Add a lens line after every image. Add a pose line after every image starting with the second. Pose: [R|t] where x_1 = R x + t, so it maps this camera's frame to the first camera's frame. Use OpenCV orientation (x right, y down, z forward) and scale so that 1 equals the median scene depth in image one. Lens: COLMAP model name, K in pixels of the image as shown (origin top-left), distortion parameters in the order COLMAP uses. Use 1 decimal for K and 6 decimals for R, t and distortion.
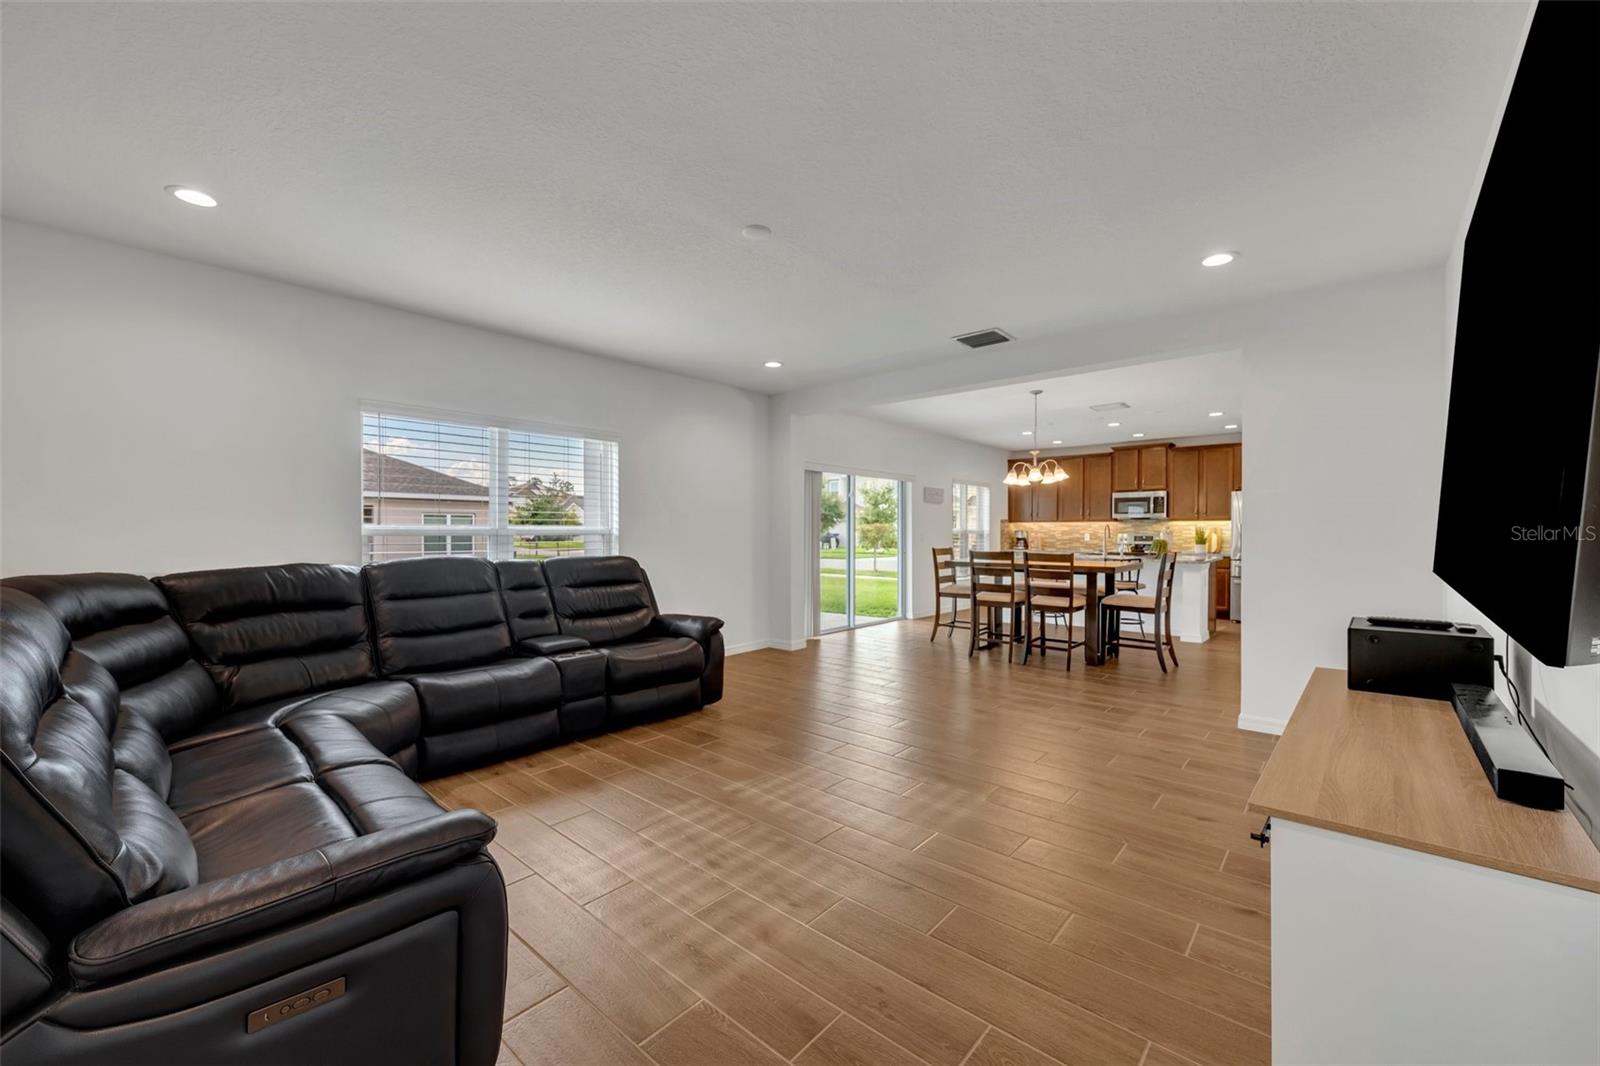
lens RADIAL K [[643.6, 0, 800.0], [0, 643.6, 533.0], [0, 0, 1]] dist [-0.000986, 0.000020]
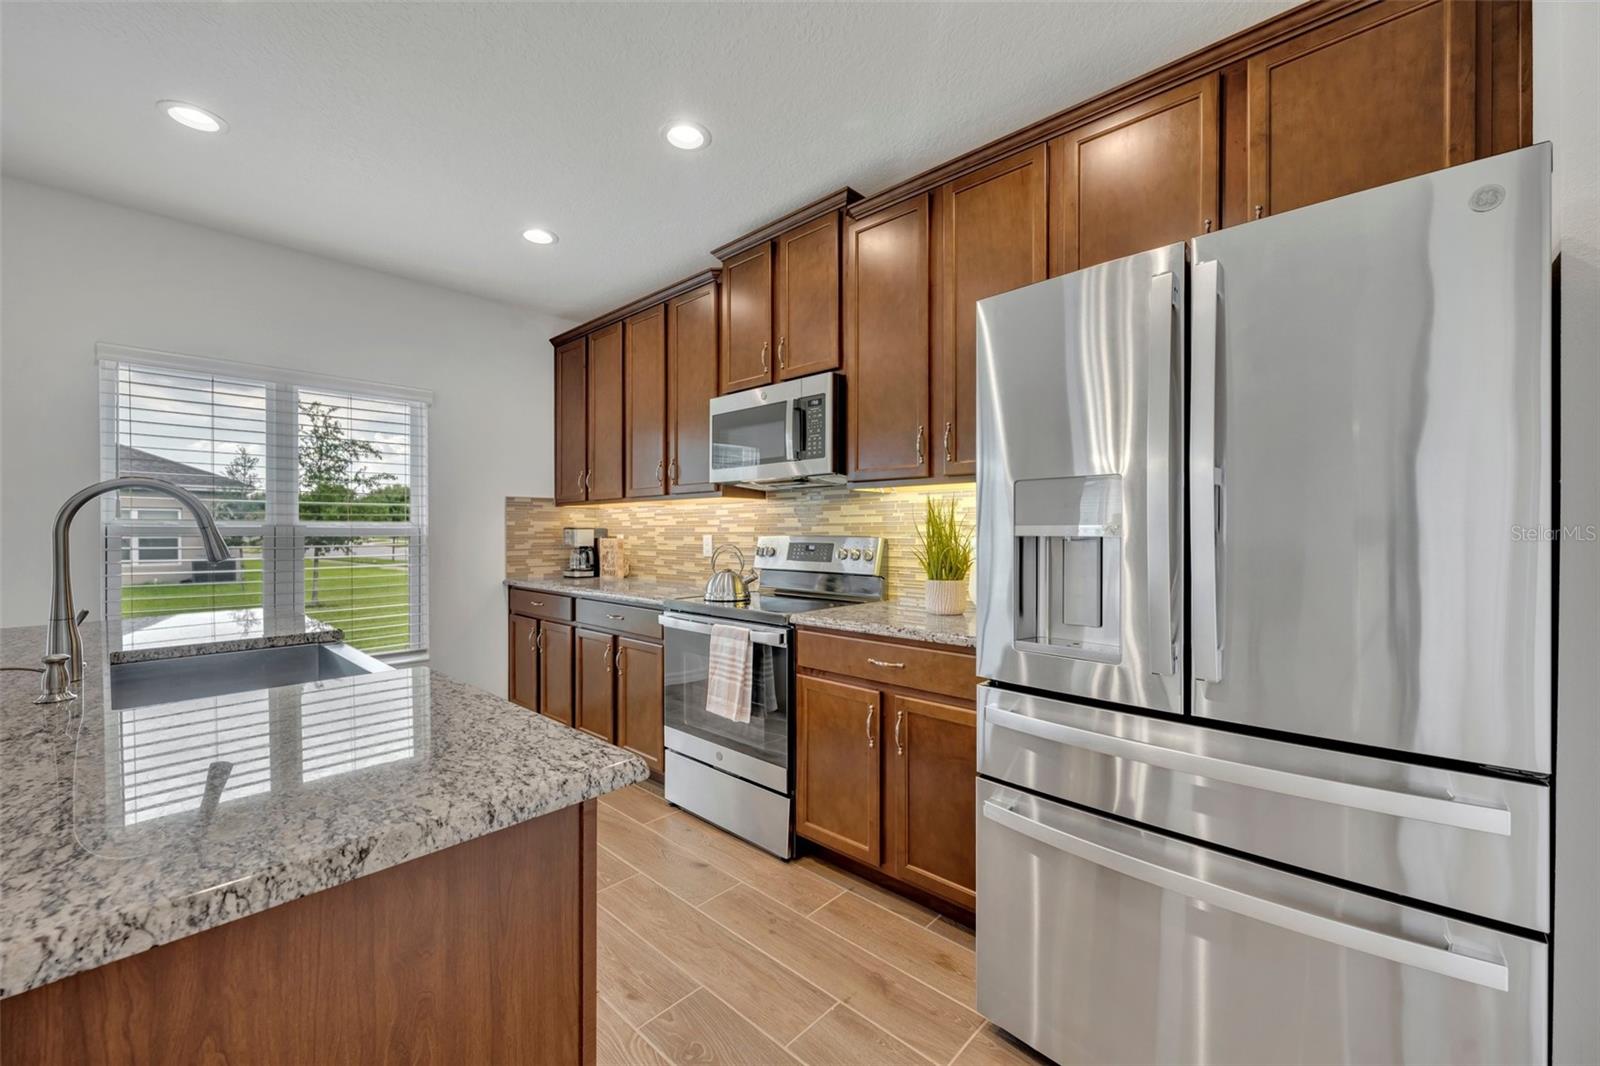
lens RADIAL K [[643.6, 0, 800.0], [0, 643.6, 533.0], [0, 0, 1]] dist [0.001352, 0.000073]
pose [[0.999046, -0.002755, -0.043575, 0.558936], [0.002825, 0.999995, 0.001533, -0.000529], [0.043570, -0.001654, 0.999049, 0.725830]]
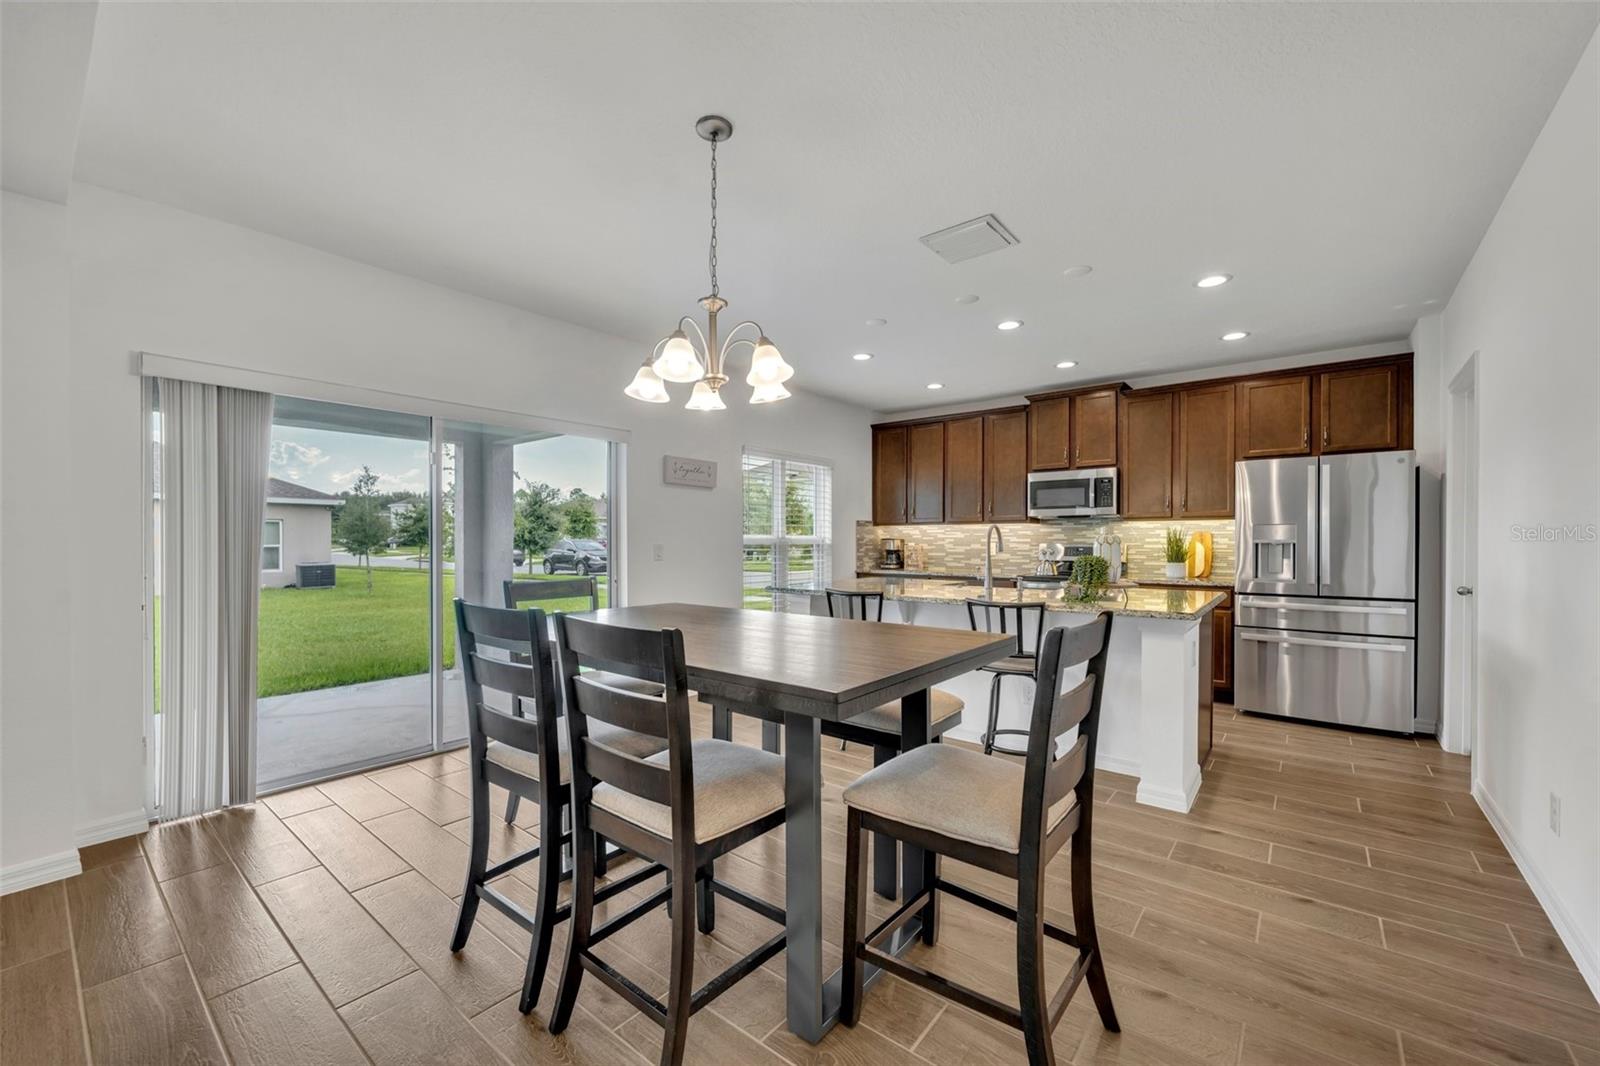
lens RADIAL K [[639.7, 0, 805.5], [0, 639.7, 542.3], [0, 0, 1]] dist [-0.000954, -0.000135]
pose [[0.999068, -0.001470, 0.043141, 0.267960], [0.001487, 0.999999, -0.000349, 0.000093], [-0.043140, 0.000413, 0.999069, 0.443565]]
